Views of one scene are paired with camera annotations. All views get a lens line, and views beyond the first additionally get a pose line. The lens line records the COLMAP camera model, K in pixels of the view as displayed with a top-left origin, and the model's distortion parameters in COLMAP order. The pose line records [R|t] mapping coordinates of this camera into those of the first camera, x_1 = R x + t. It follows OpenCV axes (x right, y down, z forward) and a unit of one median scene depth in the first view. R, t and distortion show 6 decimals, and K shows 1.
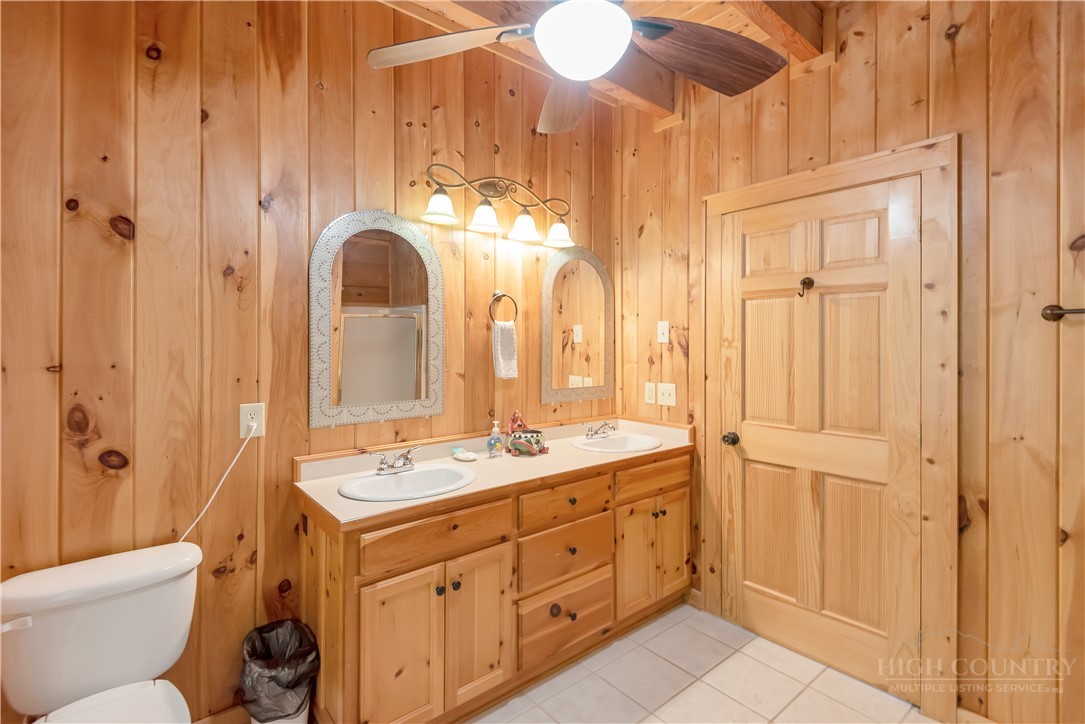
lens RADIAL K [[501.9, 0, 538.0], [0, 501.9, 345.1], [0, 0, 1]] dist [0.021159, -0.019267]
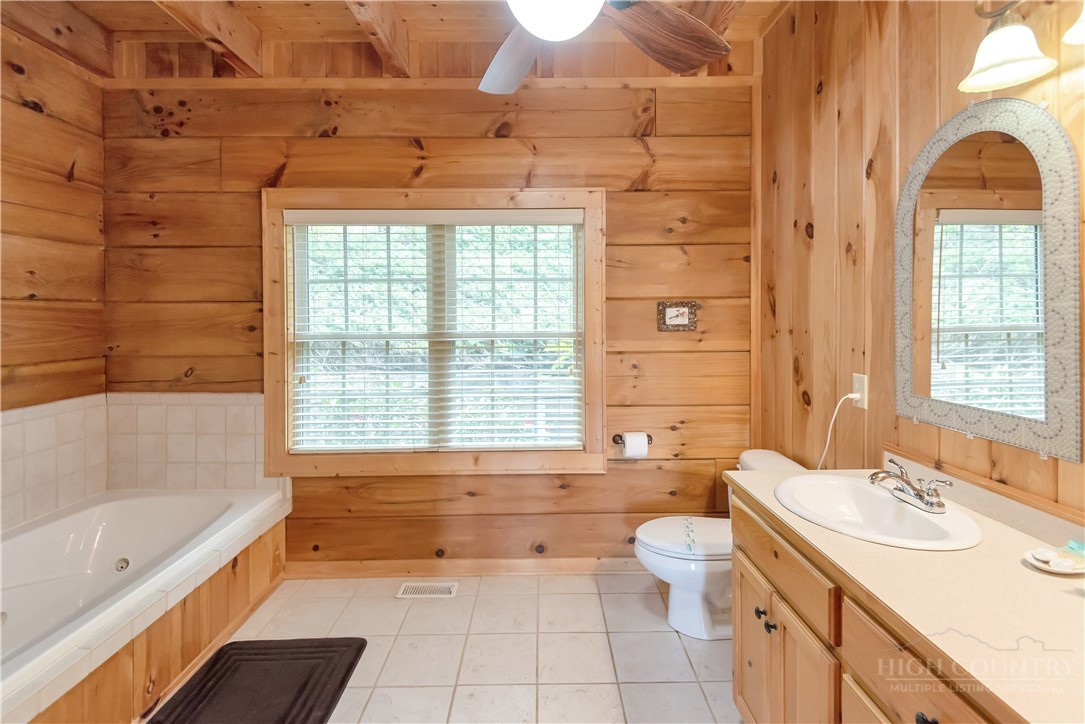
lens RADIAL K [[510.5, 0, 541.8], [0, 510.5, 319.4], [0, 0, 1]] dist [-0.002594, -0.001081]
pose [[-0.629430, 0.008506, -0.777011, 0.632599], [0.008064, 0.999958, 0.004415, -0.003852], [0.777016, -0.003487, -0.629472, 1.159712]]
